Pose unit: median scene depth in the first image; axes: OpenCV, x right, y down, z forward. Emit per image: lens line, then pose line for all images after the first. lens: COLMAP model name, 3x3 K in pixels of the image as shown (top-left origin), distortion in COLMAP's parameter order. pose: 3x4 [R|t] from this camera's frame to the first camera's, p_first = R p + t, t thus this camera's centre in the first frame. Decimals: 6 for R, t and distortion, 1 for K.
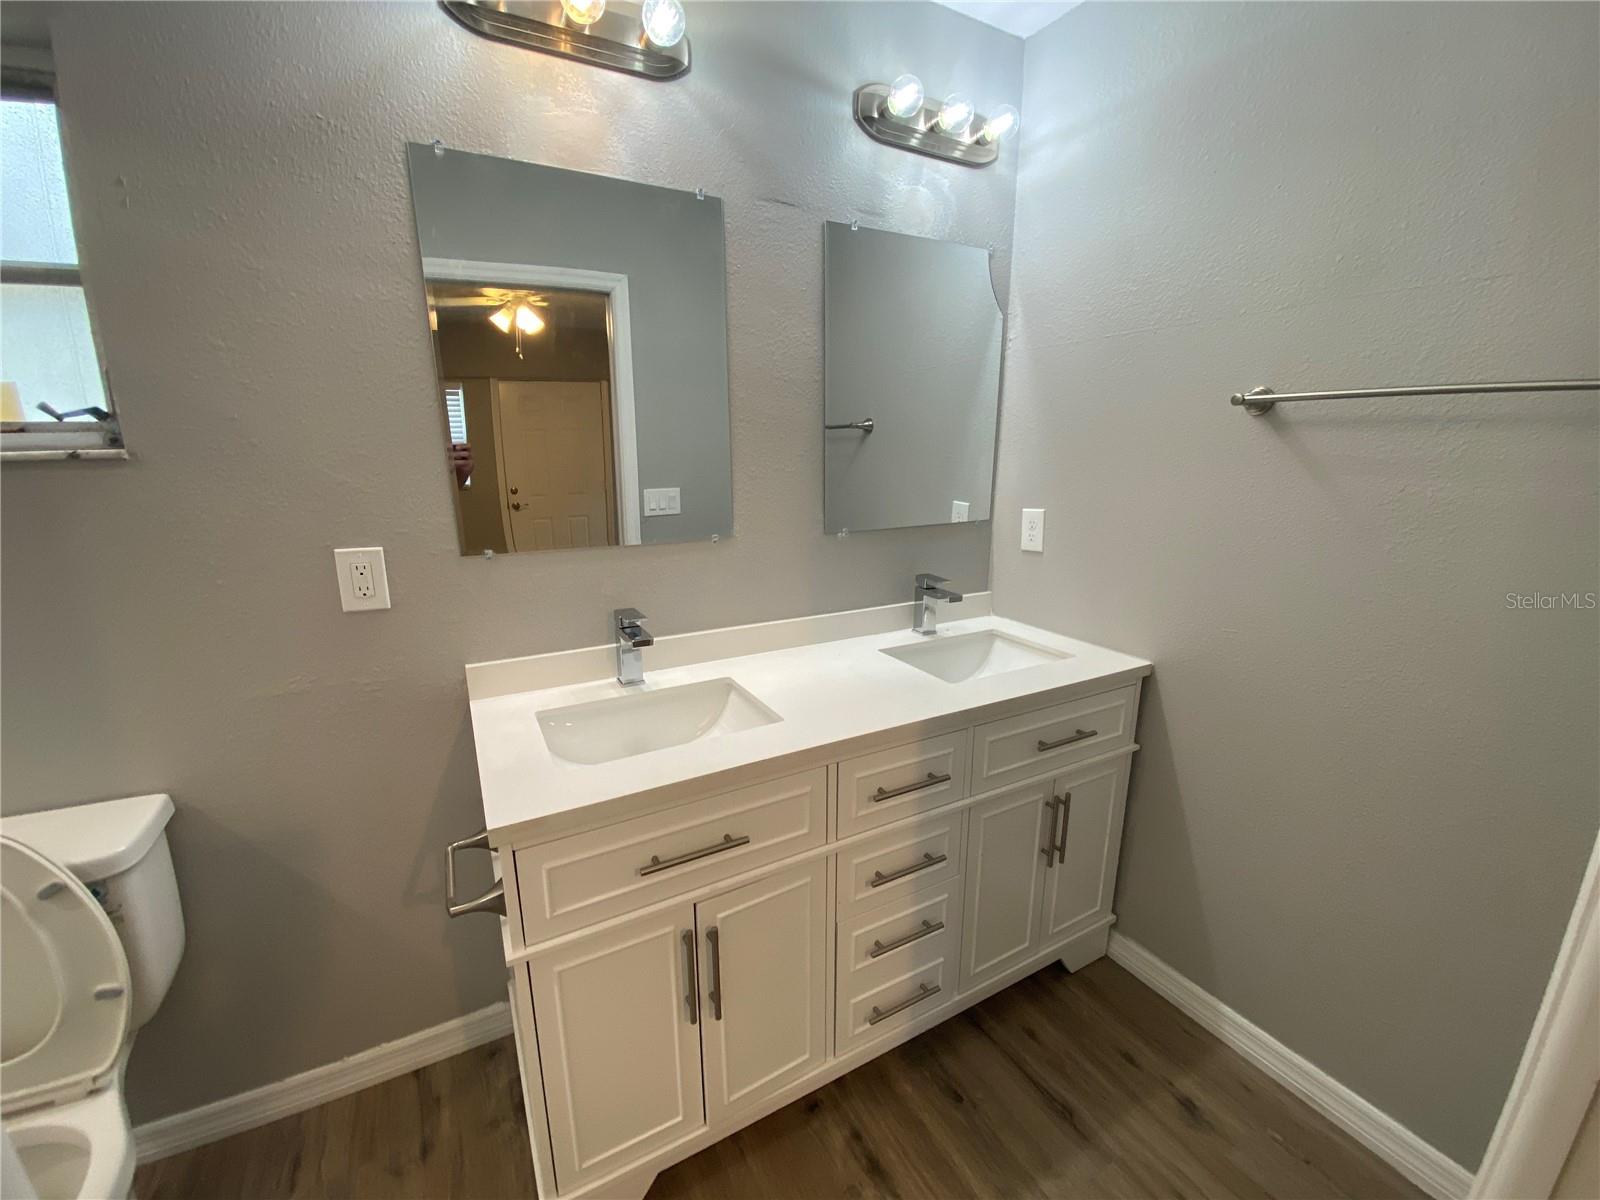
lens RADIAL K [[649.7, 0, 800.0], [0, 649.7, 600.0], [0, 0, 1]] dist [0.048080, -0.039633]
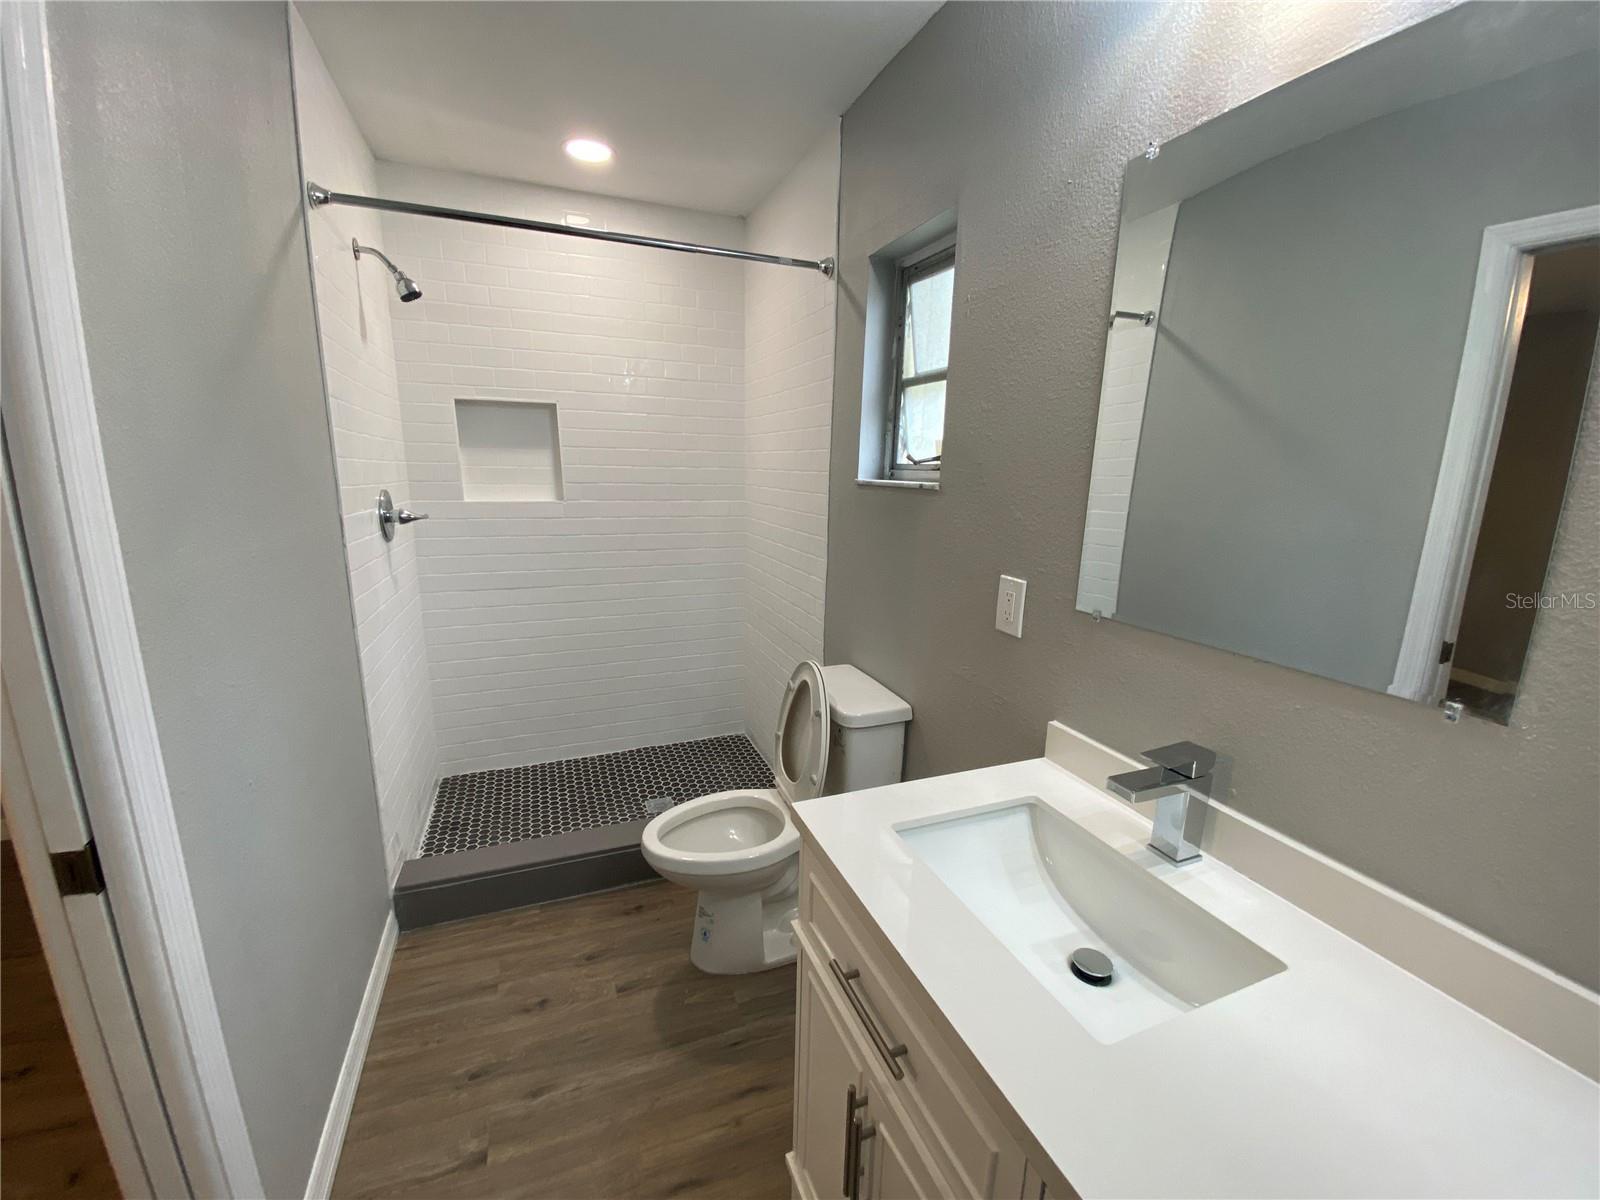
lens RADIAL K [[649.7, 0, 800.0], [0, 649.7, 600.0], [0, 0, 1]] dist [0.048080, -0.039633]
pose [[-0.143102, 0.195850, -0.970136, 0.497343], [-0.240244, 0.944033, 0.226018, -0.224044], [0.960107, 0.265413, -0.088041, 0.828657]]
